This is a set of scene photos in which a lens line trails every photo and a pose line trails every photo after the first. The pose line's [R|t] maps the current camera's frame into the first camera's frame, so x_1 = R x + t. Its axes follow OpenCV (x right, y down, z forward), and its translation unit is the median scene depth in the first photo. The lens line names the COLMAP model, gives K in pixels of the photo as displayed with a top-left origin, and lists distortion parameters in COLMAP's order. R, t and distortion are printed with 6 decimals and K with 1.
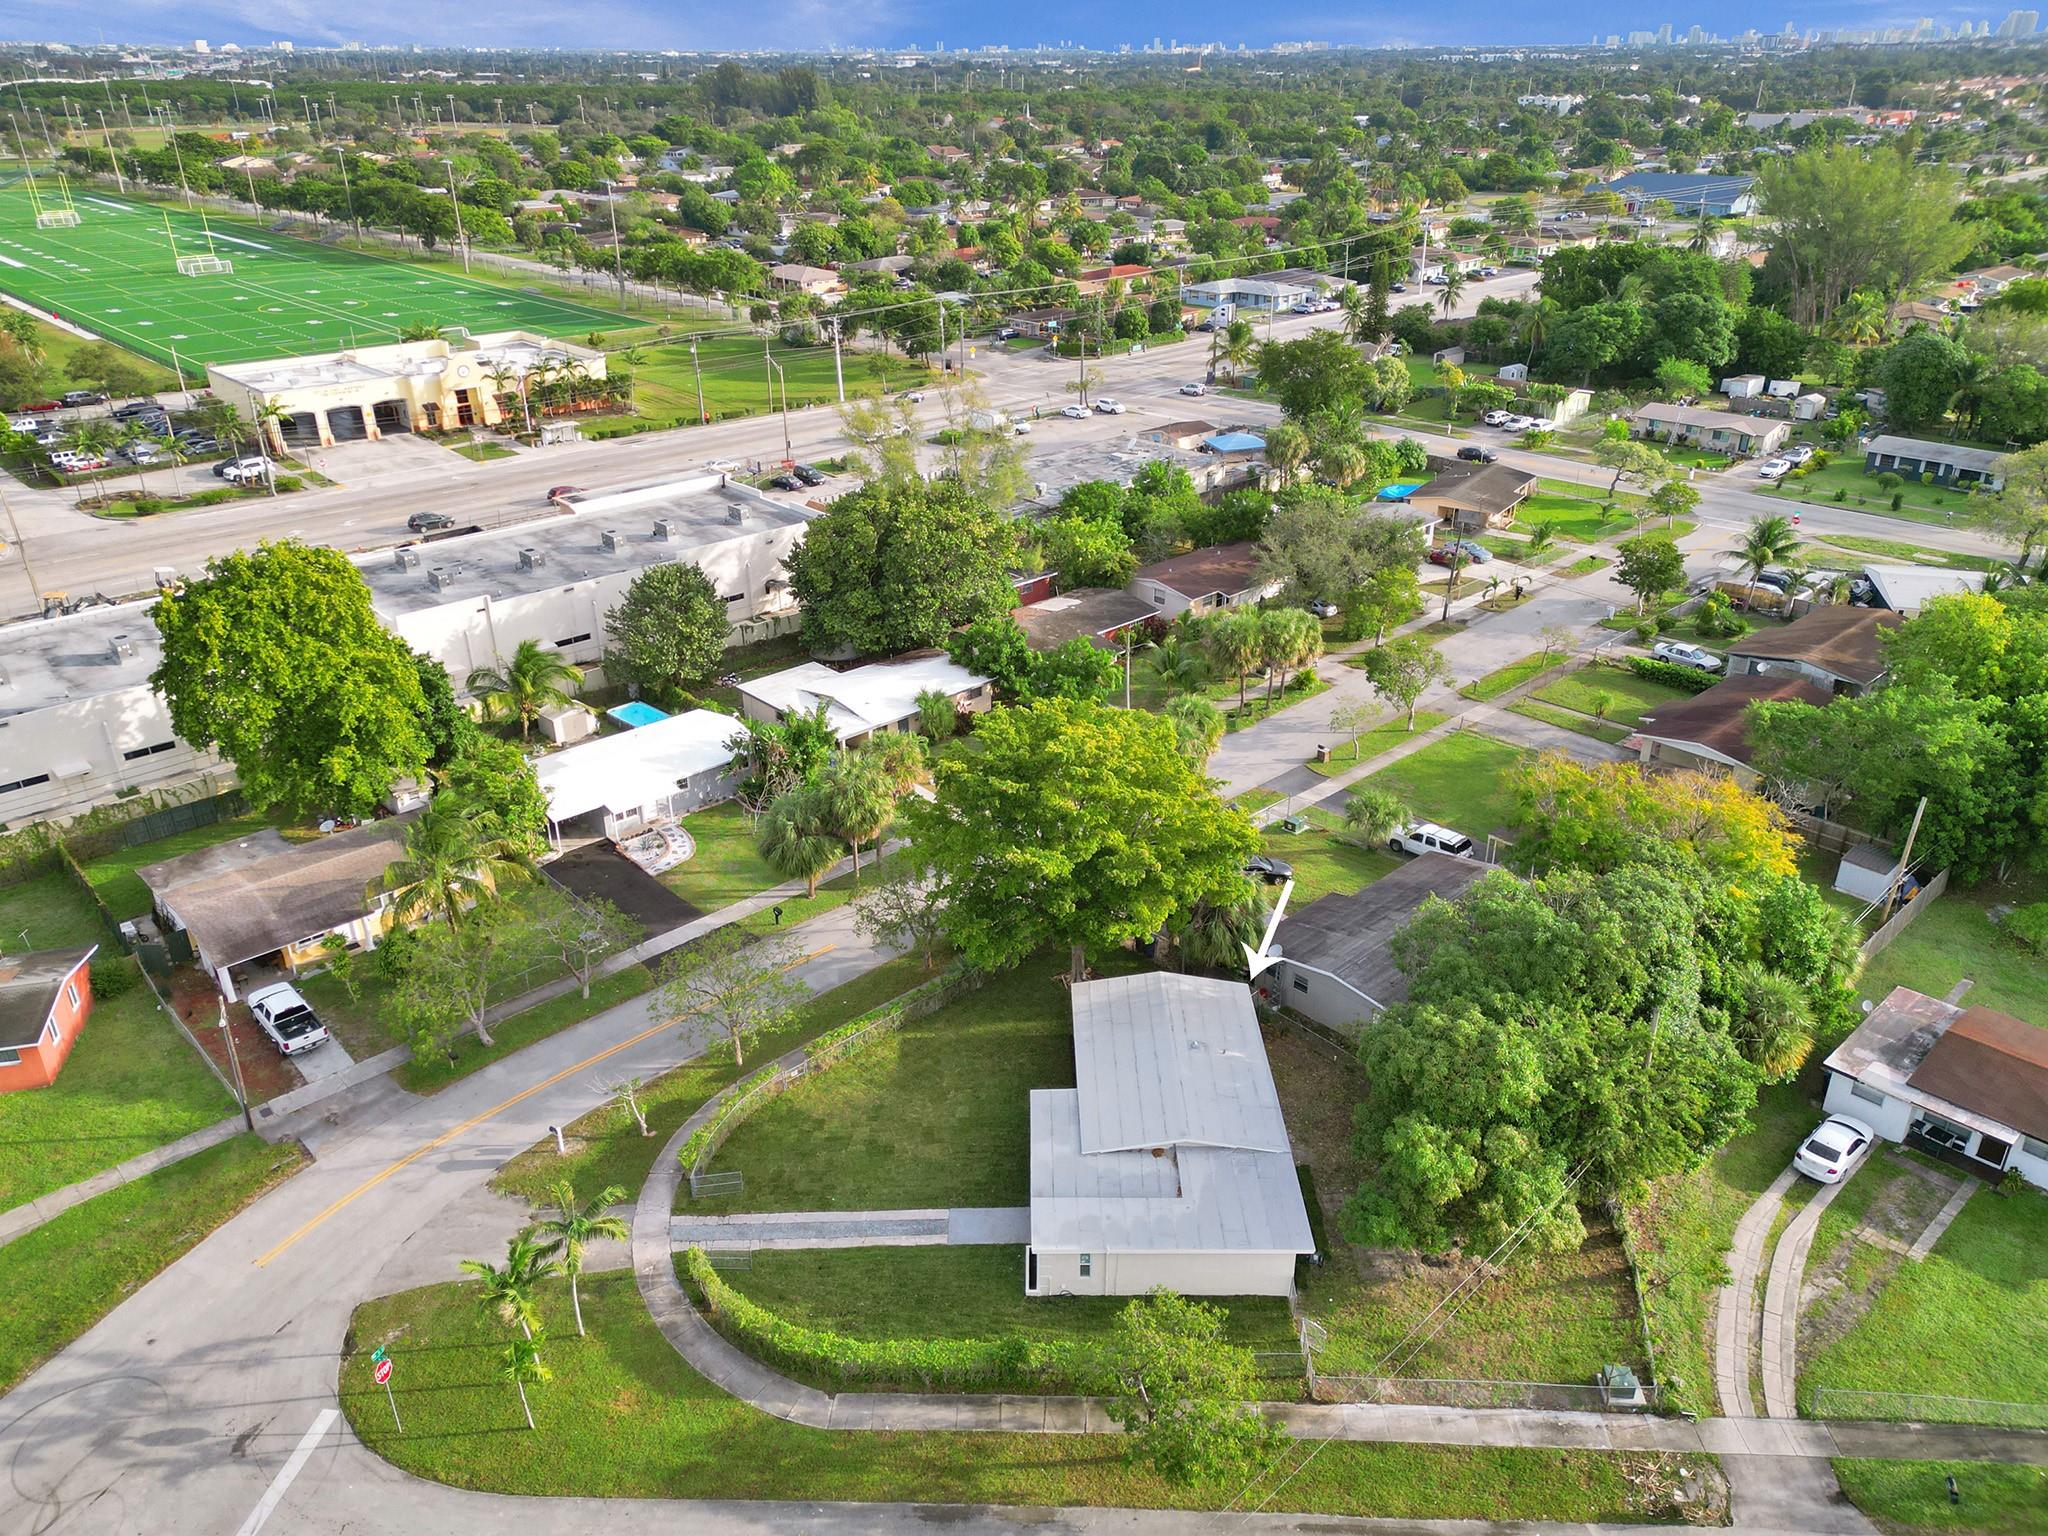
lens RADIAL K [[1433.1, 0, 1092.1], [0, 1433.1, 767.4], [0, 0, 1]] dist [0.037005, -0.001391]
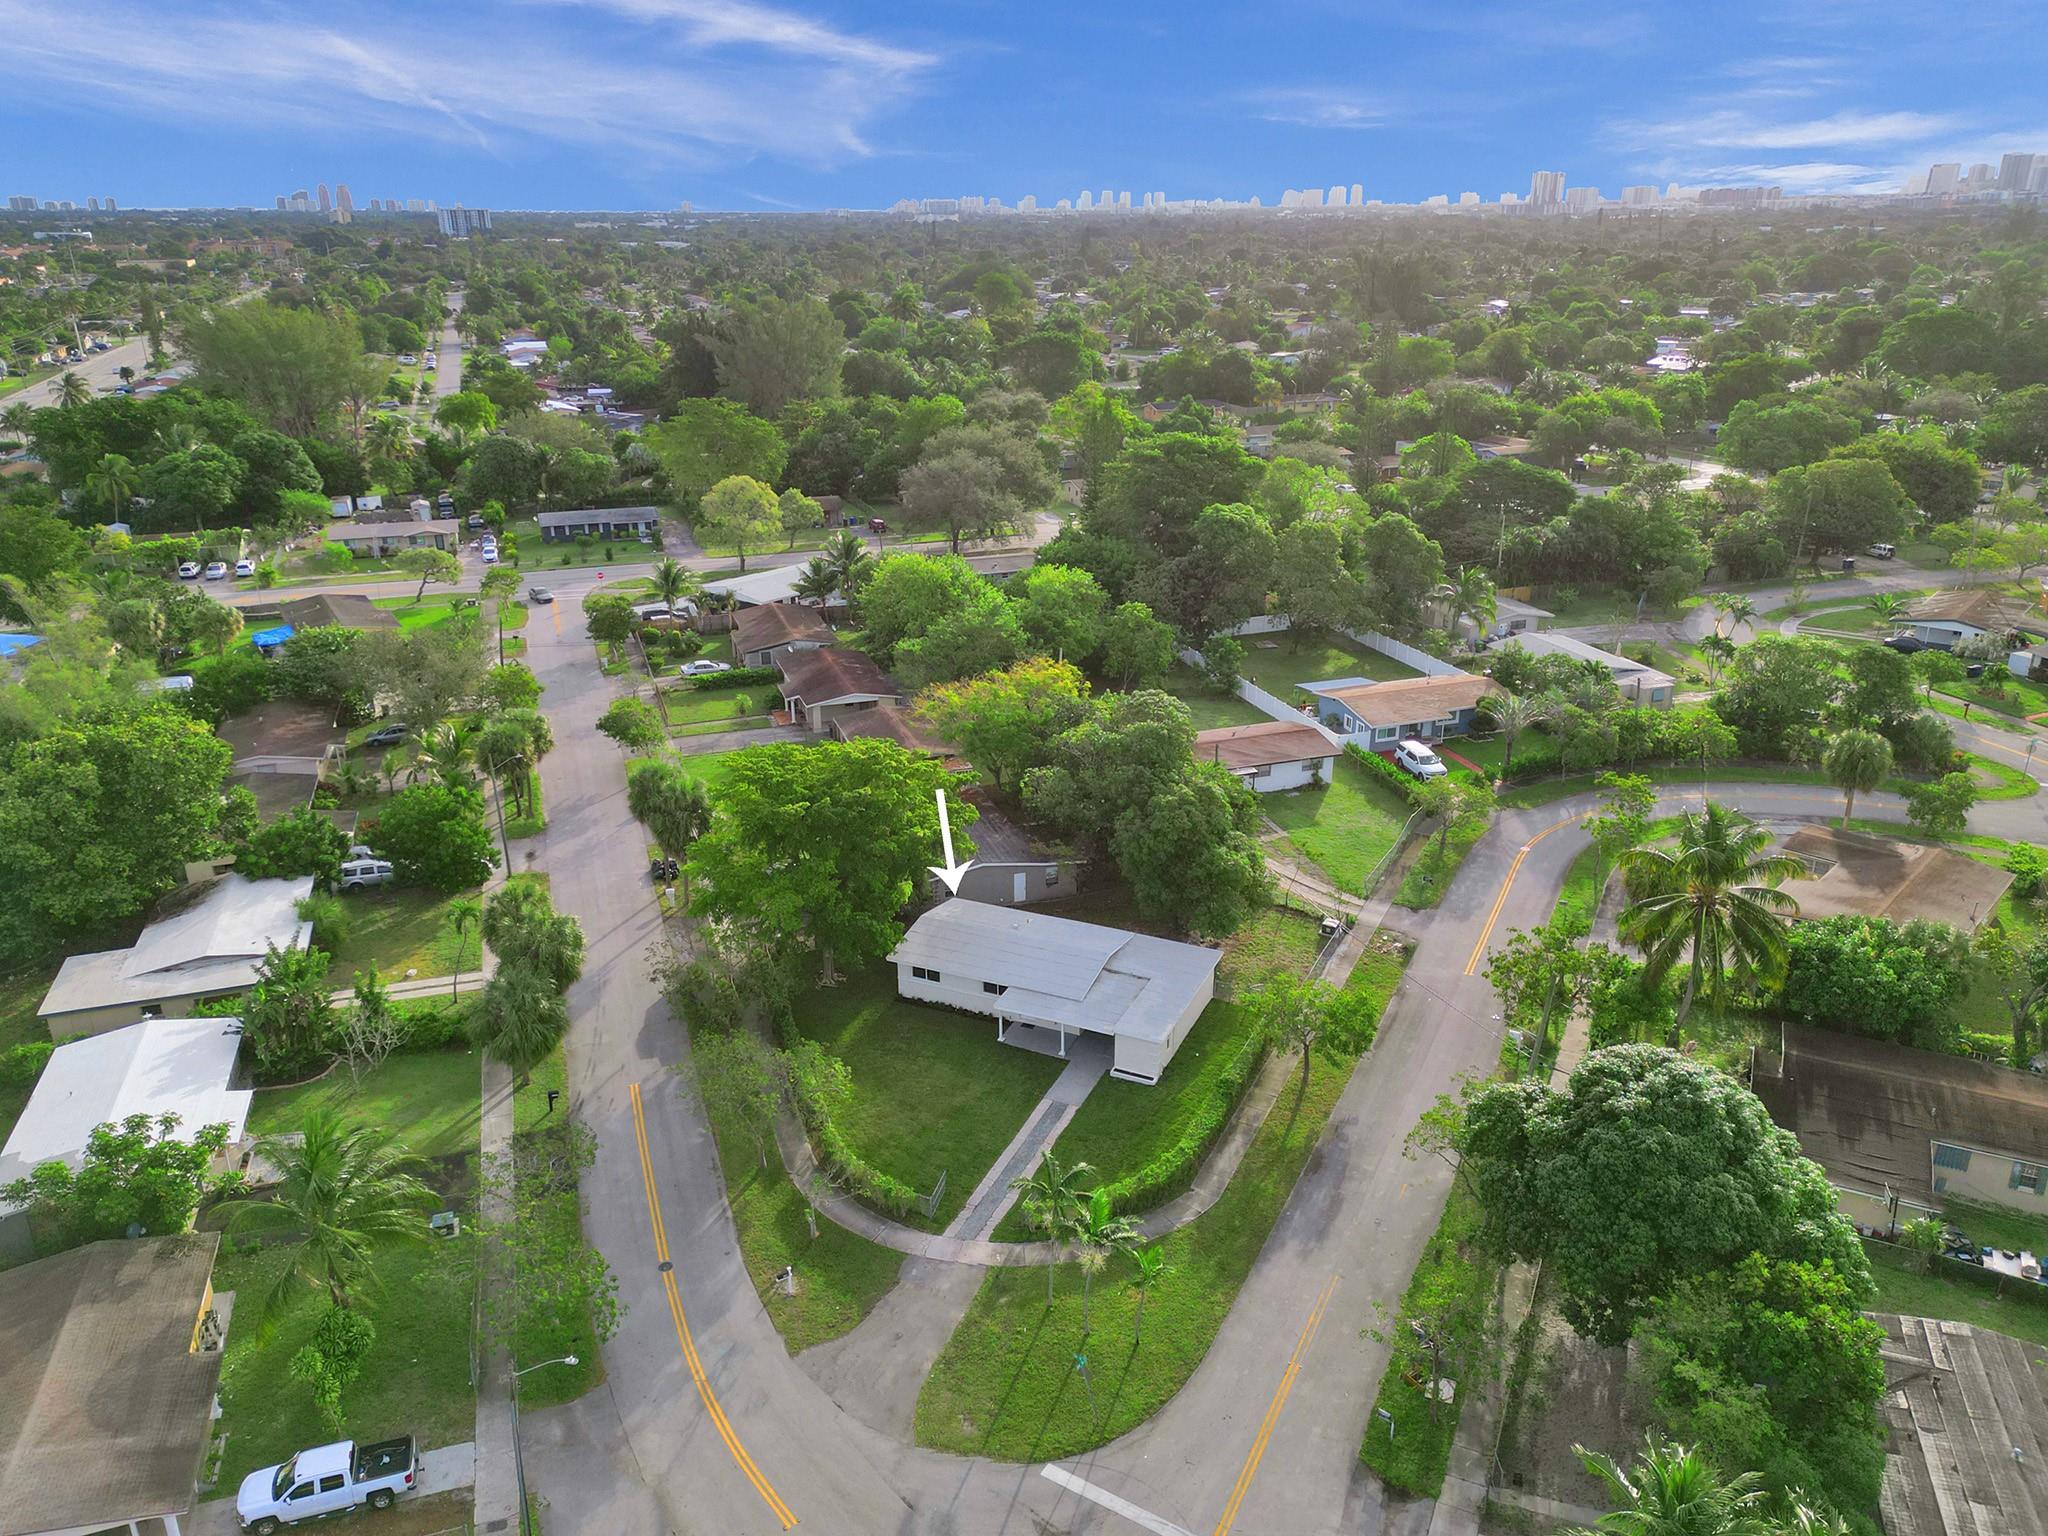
lens RADIAL K [[1434.6, 0, 1024.0], [0, 1434.6, 768.0], [0, 0, 1]] dist [0.041048, -0.001392]
pose [[0.433694, -0.324319, 0.840670, -1.174447], [0.405216, 0.903513, 0.139516, -0.134630], [-0.804804, 0.280146, 0.523267, 0.346985]]
